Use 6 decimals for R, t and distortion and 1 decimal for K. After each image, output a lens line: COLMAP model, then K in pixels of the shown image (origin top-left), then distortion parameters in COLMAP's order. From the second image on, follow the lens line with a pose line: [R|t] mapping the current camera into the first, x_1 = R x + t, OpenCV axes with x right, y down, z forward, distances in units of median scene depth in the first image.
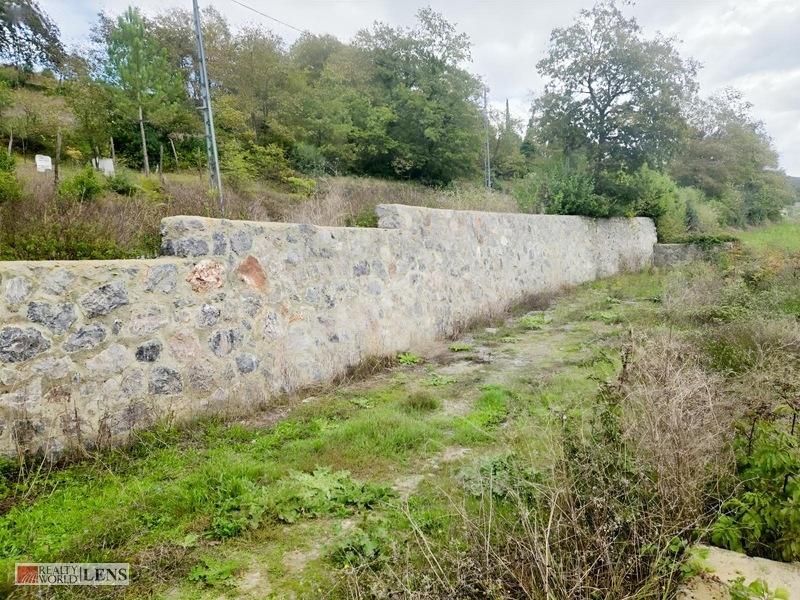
lens RADIAL K [[541.2, 0, 408.6], [0, 541.2, 301.8], [0, 0, 1]] dist [0.049674, -0.030382]
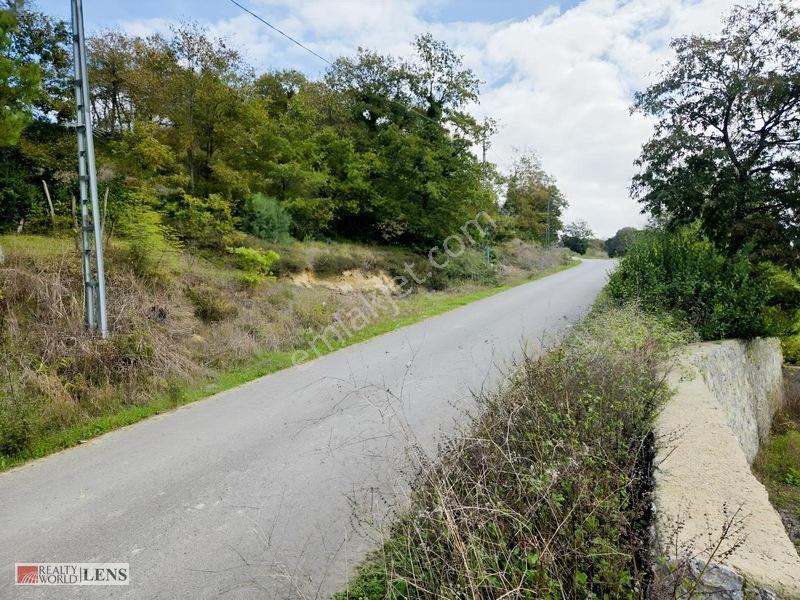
lens RADIAL K [[541.2, 0, 394.8], [0, 541.2, 304.3], [0, 0, 1]] dist [0.049674, -0.030382]
pose [[0.997342, 0.030926, 0.065973, -0.084477], [-0.025040, 0.995783, -0.088252, -0.124444], [-0.068424, 0.086365, 0.993911, 0.403965]]
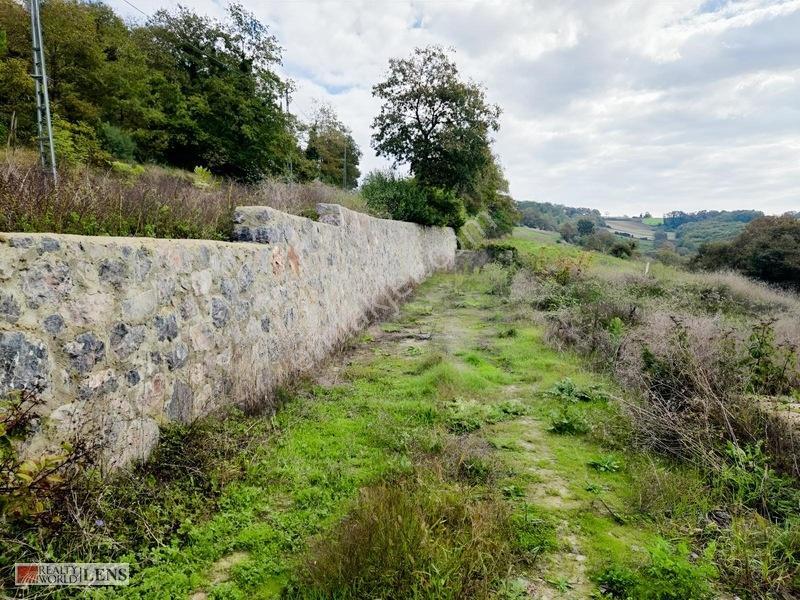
lens RADIAL K [[541.2, 0, 401.6], [0, 541.2, 299.8], [0, 0, 1]] dist [0.049674, -0.030382]
pose [[0.909256, -0.002834, 0.416229, -0.181457], [0.005834, 0.999965, -0.005935, 0.012808], [-0.416198, 0.007825, 0.909241, -0.041019]]
